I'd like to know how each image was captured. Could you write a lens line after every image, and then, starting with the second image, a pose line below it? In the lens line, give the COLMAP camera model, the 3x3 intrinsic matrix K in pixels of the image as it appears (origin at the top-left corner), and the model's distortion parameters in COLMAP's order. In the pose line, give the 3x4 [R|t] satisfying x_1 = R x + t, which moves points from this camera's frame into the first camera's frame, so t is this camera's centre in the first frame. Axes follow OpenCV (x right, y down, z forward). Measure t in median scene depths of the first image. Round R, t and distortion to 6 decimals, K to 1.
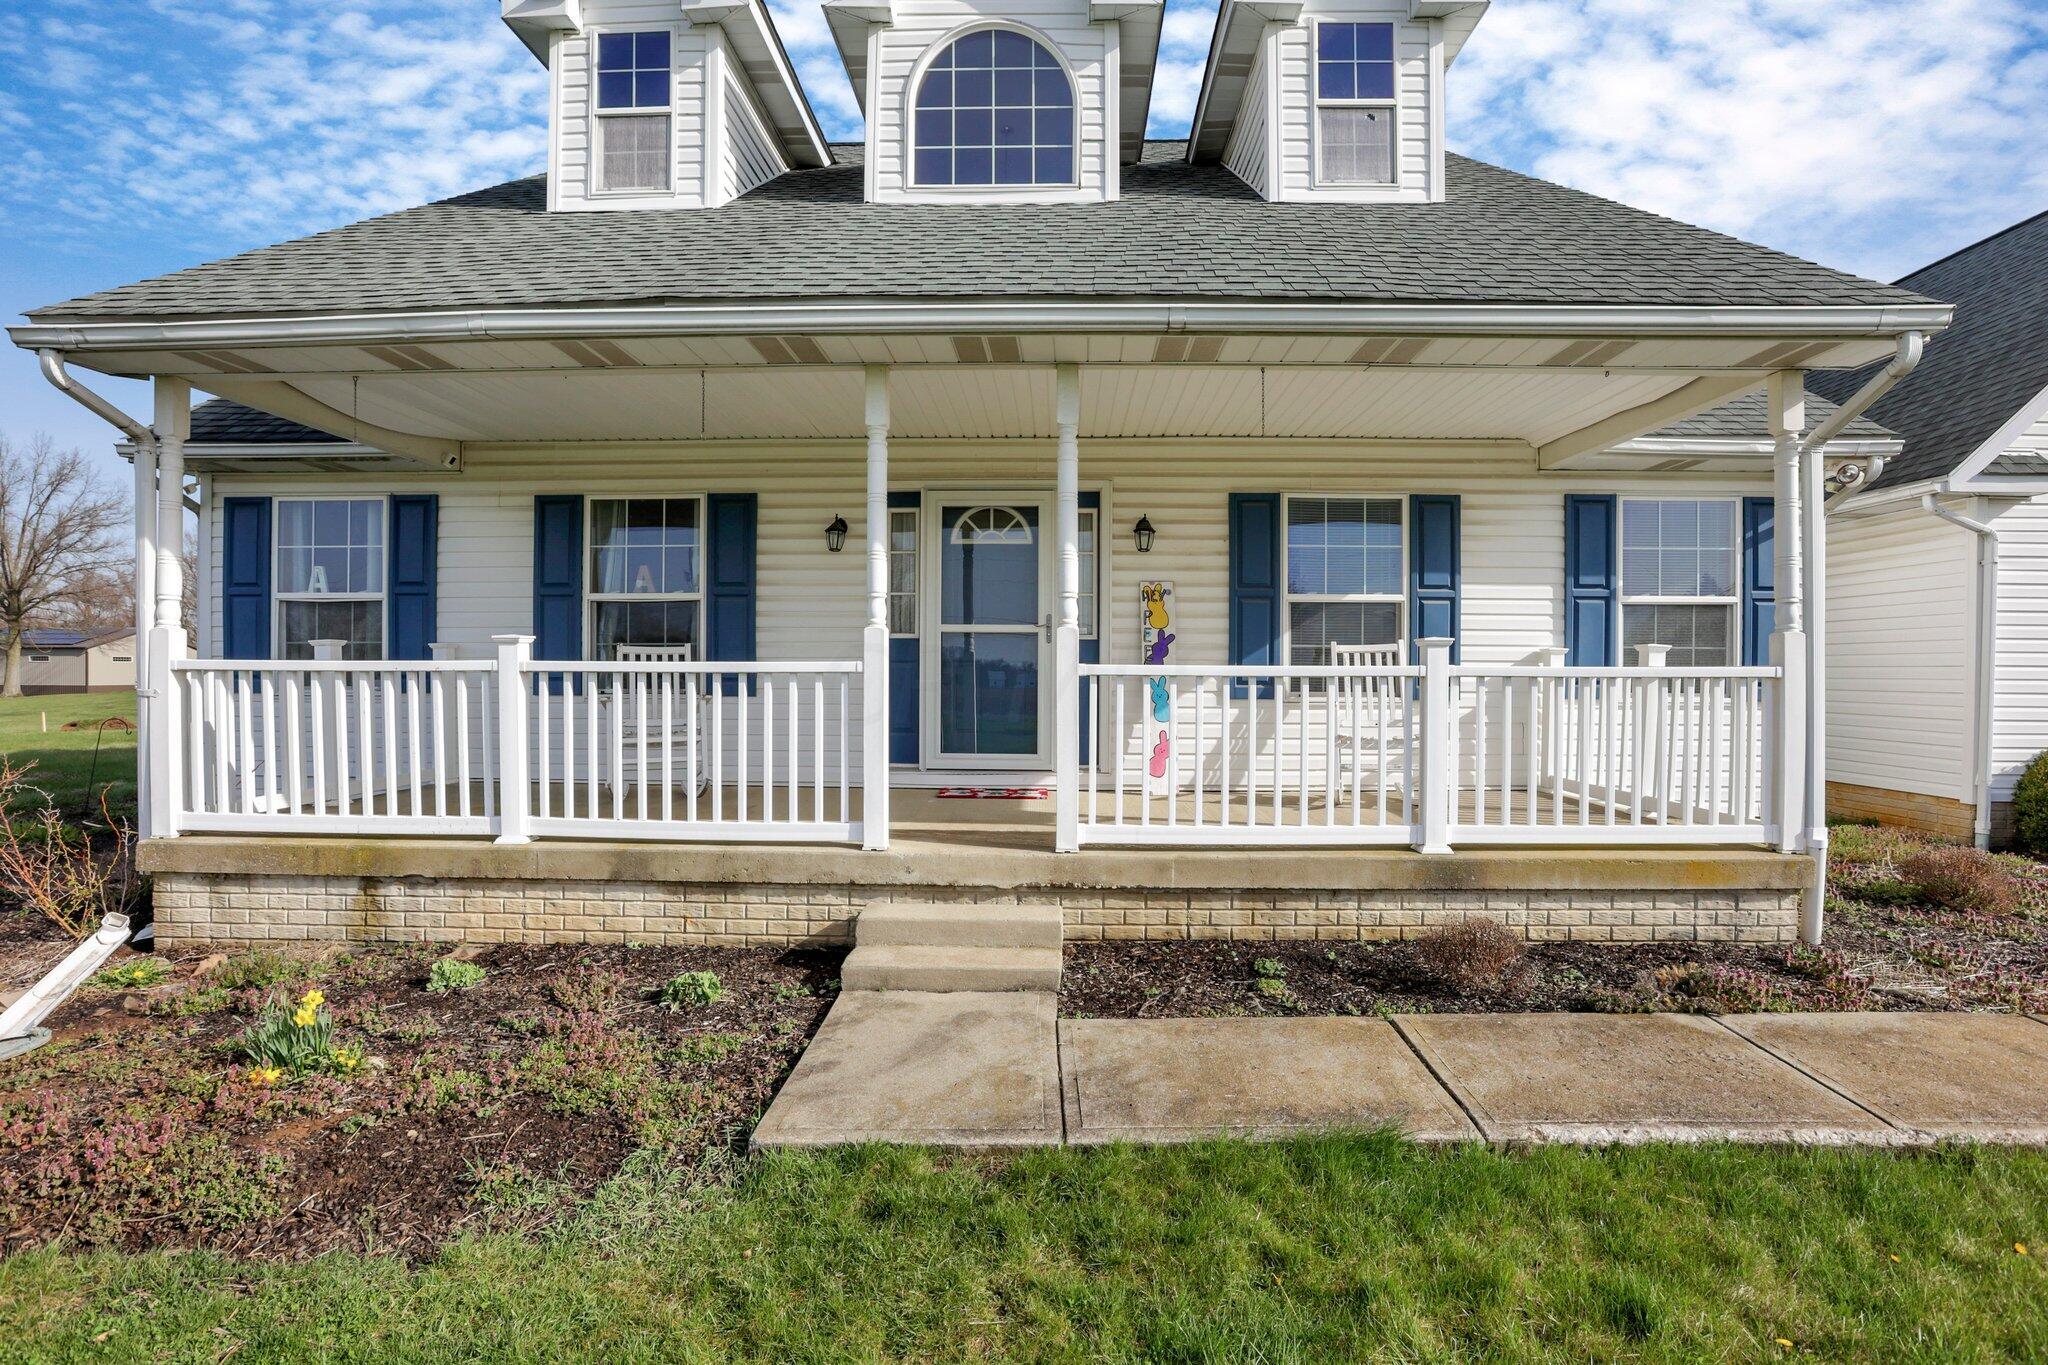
lens RADIAL K [[955.6, 0, 1025.5], [0, 955.6, 667.2], [0, 0, 1]] dist [-0.026501, 0.000063]
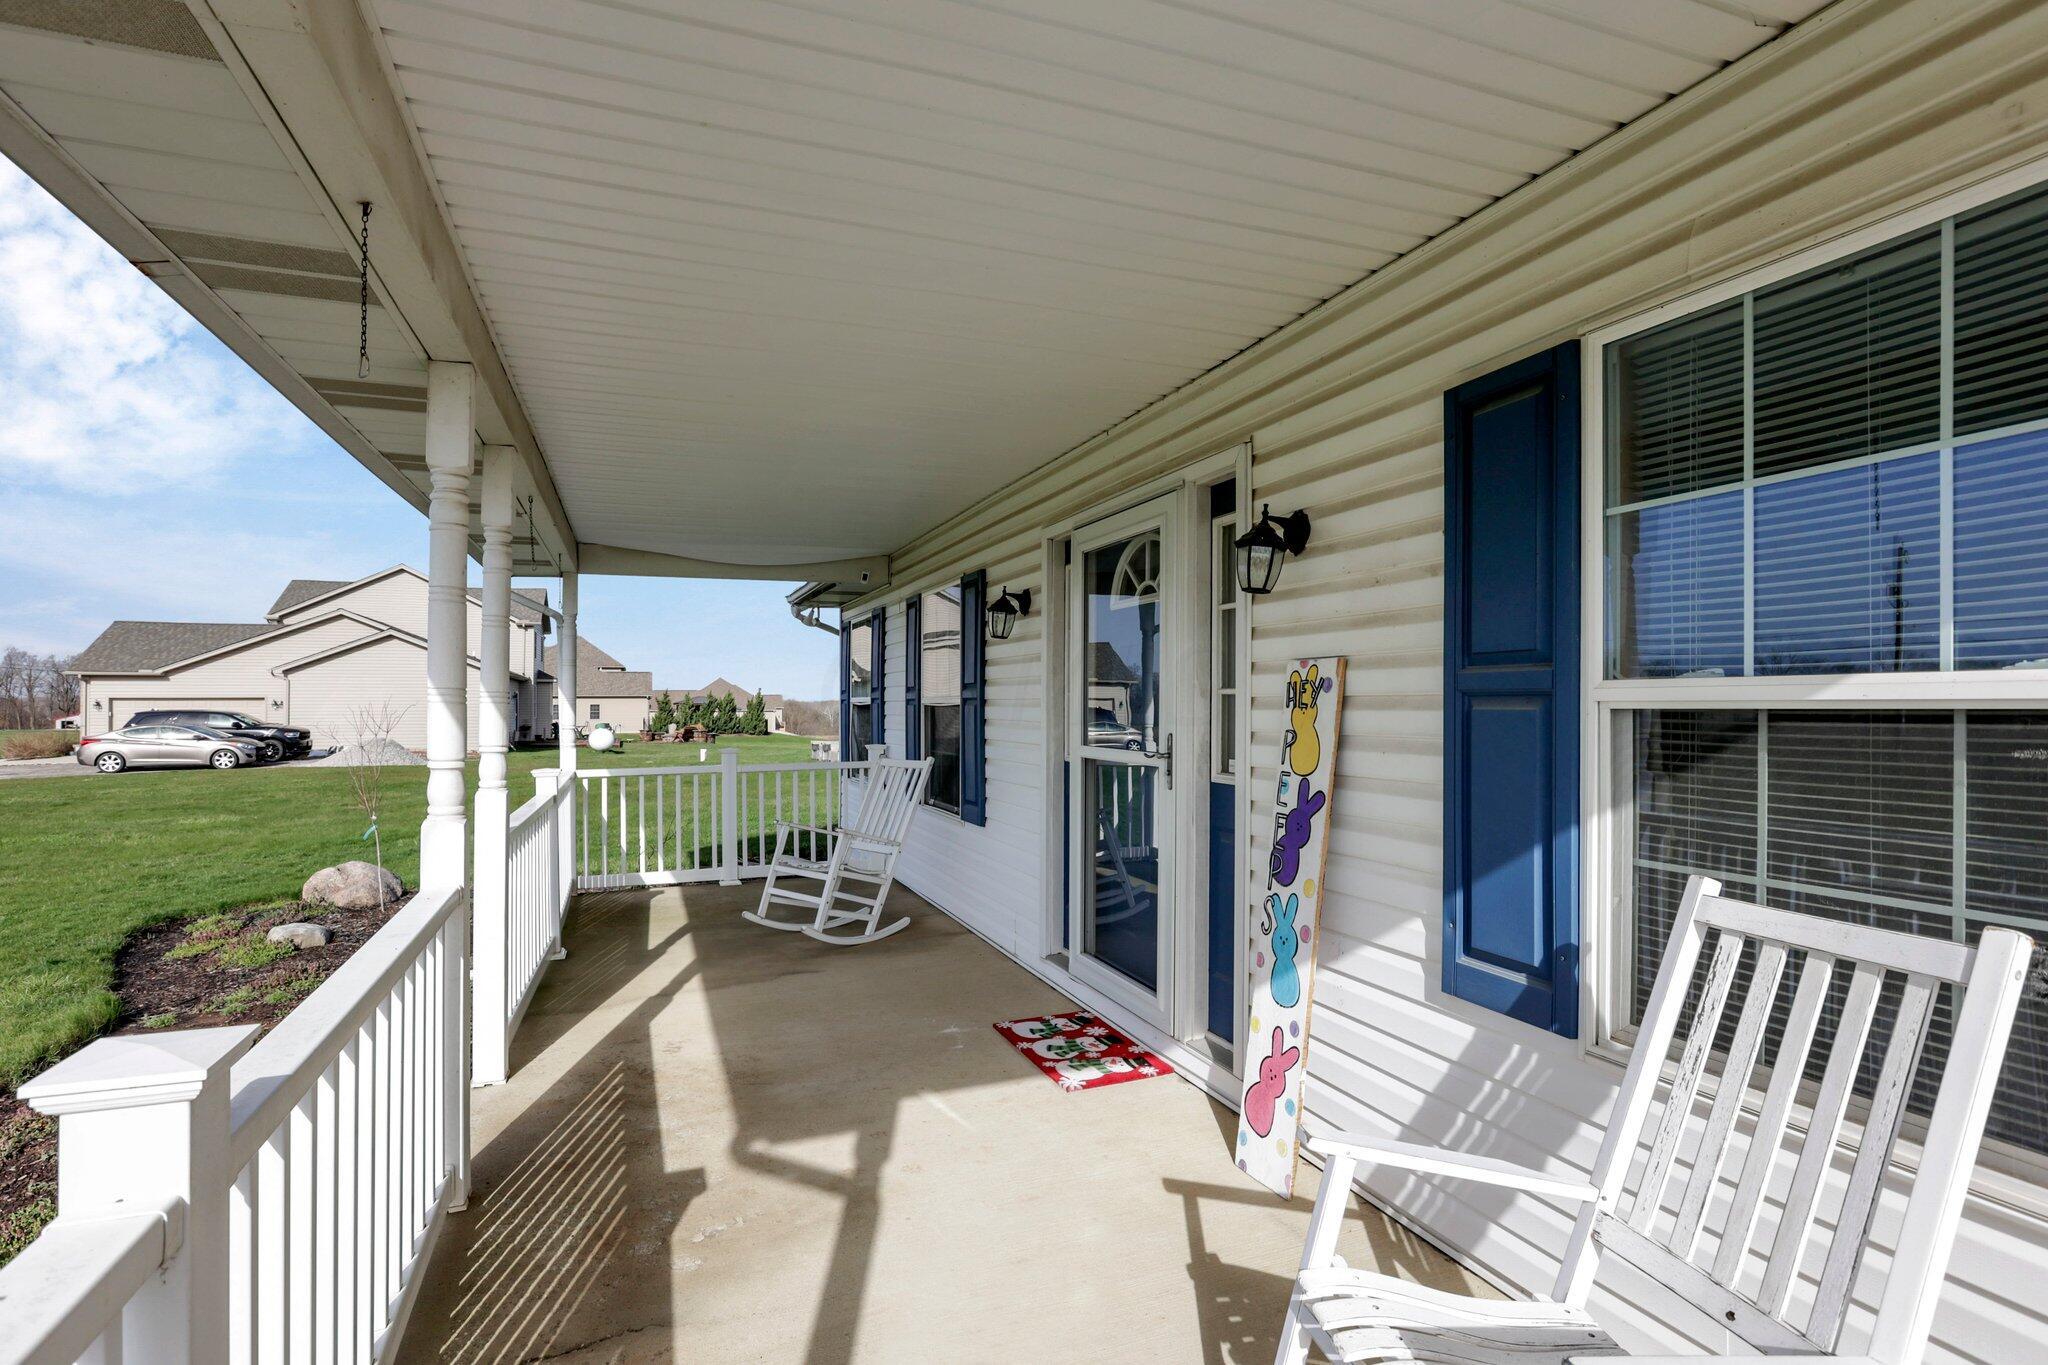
lens RADIAL K [[966.9, 0, 986.7], [0, 966.9, 692.3], [0, 0, 1]] dist [-0.000501, -0.000055]
pose [[0.362625, -0.013337, -0.931840, 0.481391], [-0.006121, 0.999842, -0.016693, -0.068306], [0.931915, 0.011757, 0.362486, 0.723742]]
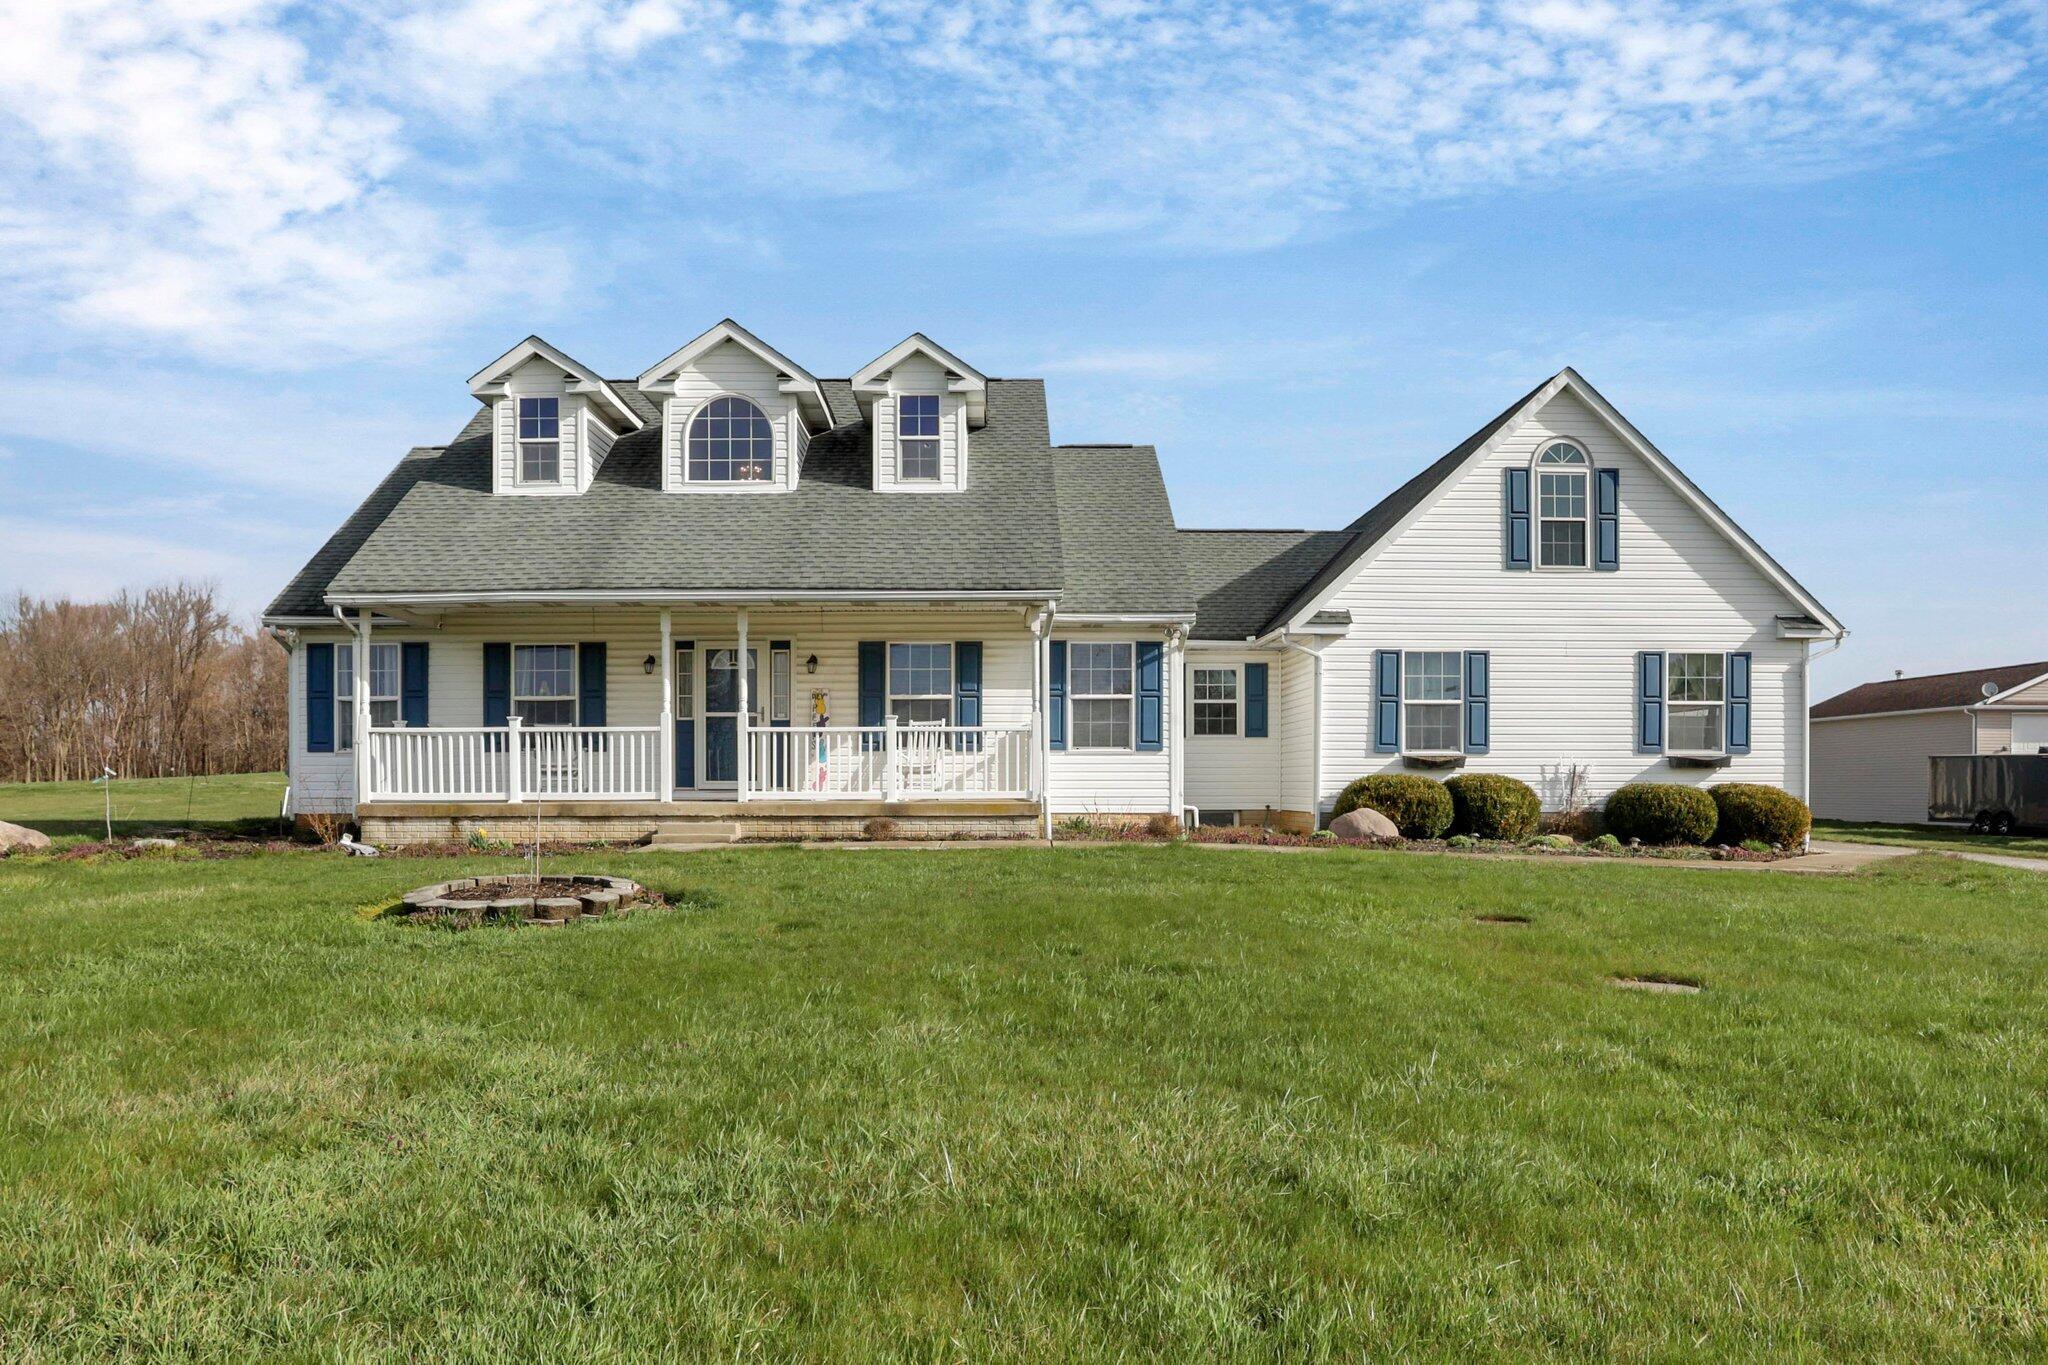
lens RADIAL K [[973.3, 0, 848.7], [0, 973.3, 746.5], [0, 0, 1]] dist [-0.000389, -0.000325]
pose [[0.999927, -0.005296, 0.010859, 0.173956], [0.005418, 0.999922, -0.011254, 0.045810], [-0.010798, 0.011312, 0.999878, -0.918658]]
